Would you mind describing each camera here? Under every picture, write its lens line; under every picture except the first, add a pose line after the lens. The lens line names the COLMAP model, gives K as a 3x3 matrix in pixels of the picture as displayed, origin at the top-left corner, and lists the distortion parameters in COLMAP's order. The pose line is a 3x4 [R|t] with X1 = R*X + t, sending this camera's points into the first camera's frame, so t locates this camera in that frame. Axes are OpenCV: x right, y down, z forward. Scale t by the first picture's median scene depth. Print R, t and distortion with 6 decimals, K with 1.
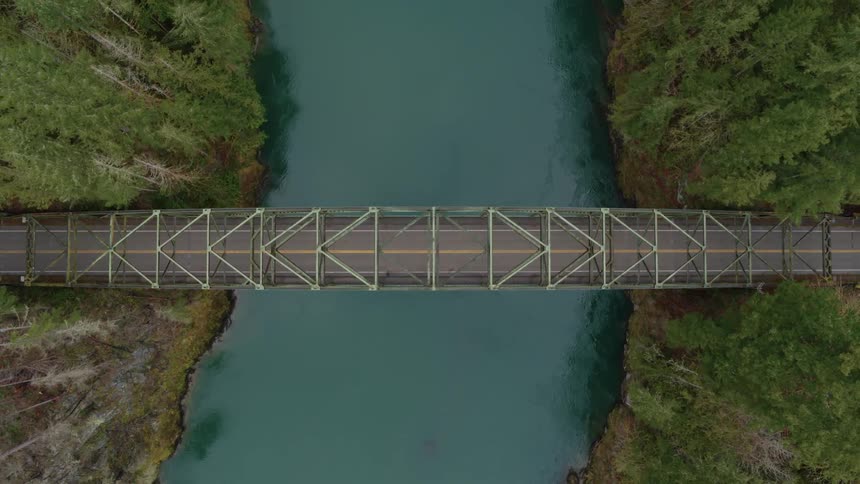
lens RADIAL K [[614.6, 0, 430.0], [0, 614.6, 242.0], [0, 0, 1]] dist [-0.110569, 0.068645]
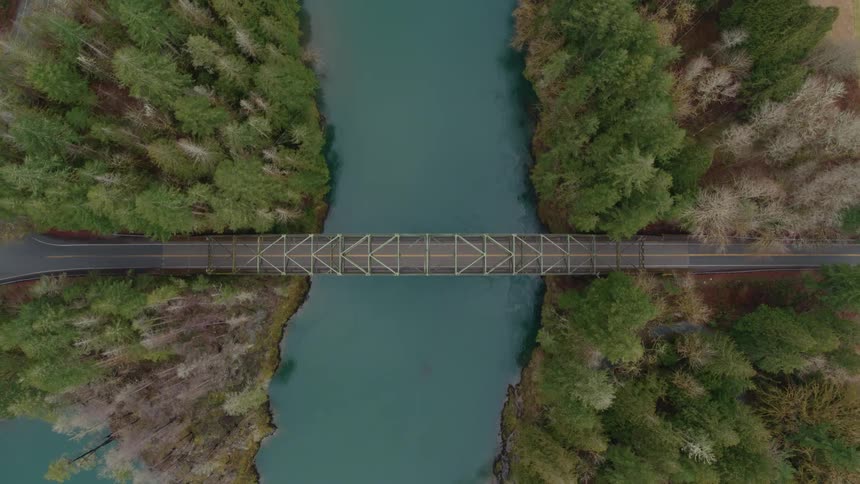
lens RADIAL K [[614.6, 0, 430.0], [0, 614.6, 242.0], [0, 0, 1]] dist [-0.110569, 0.068645]
pose [[1.000000, -0.000420, -0.000334, 0.014599], [0.000421, 0.999997, 0.002405, -0.032207], [0.000333, -0.002405, 0.999997, -0.925045]]
